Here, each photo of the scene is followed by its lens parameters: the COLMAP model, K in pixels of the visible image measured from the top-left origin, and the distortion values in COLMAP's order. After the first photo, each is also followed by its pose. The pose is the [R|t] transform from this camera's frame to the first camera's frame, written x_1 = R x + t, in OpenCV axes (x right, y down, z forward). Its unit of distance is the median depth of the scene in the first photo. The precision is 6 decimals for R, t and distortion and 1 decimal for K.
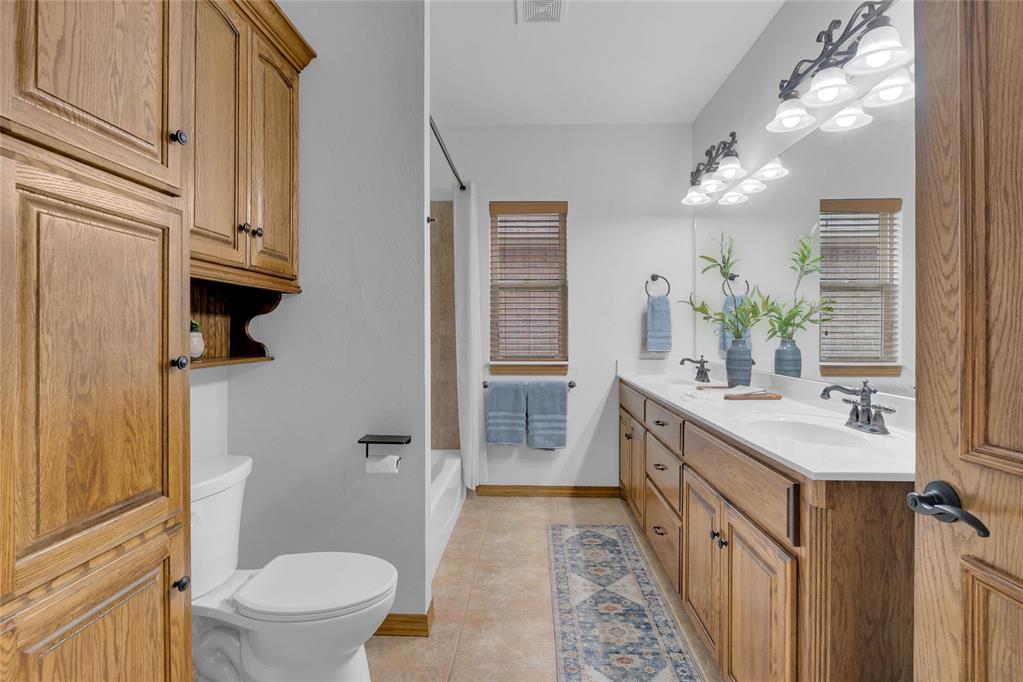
lens RADIAL K [[471.0, 0, 502.0], [0, 471.0, 333.5], [0, 0, 1]] dist [-0.010516, 0.000264]
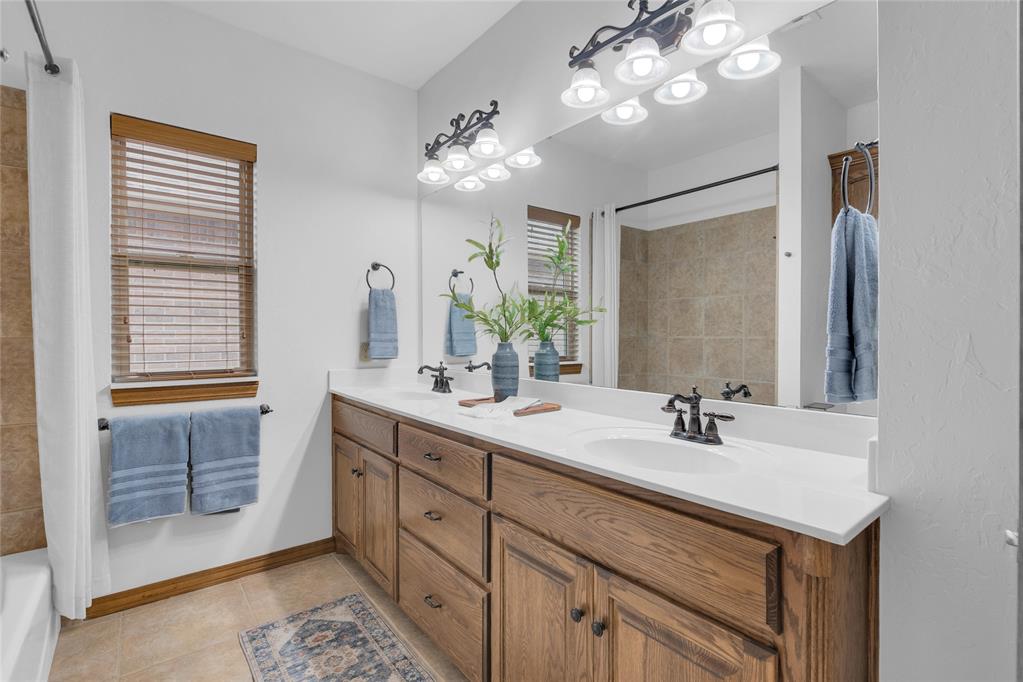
lens RADIAL K [[480.0, 0, 507.2], [0, 480.0, 336.0], [0, 0, 1]] dist [-0.010730, 0.000518]
pose [[0.749682, -0.002854, 0.661792, -0.052187], [0.002650, 0.999996, 0.001311, -0.000158], [-0.661793, 0.000771, 0.749686, 0.240158]]
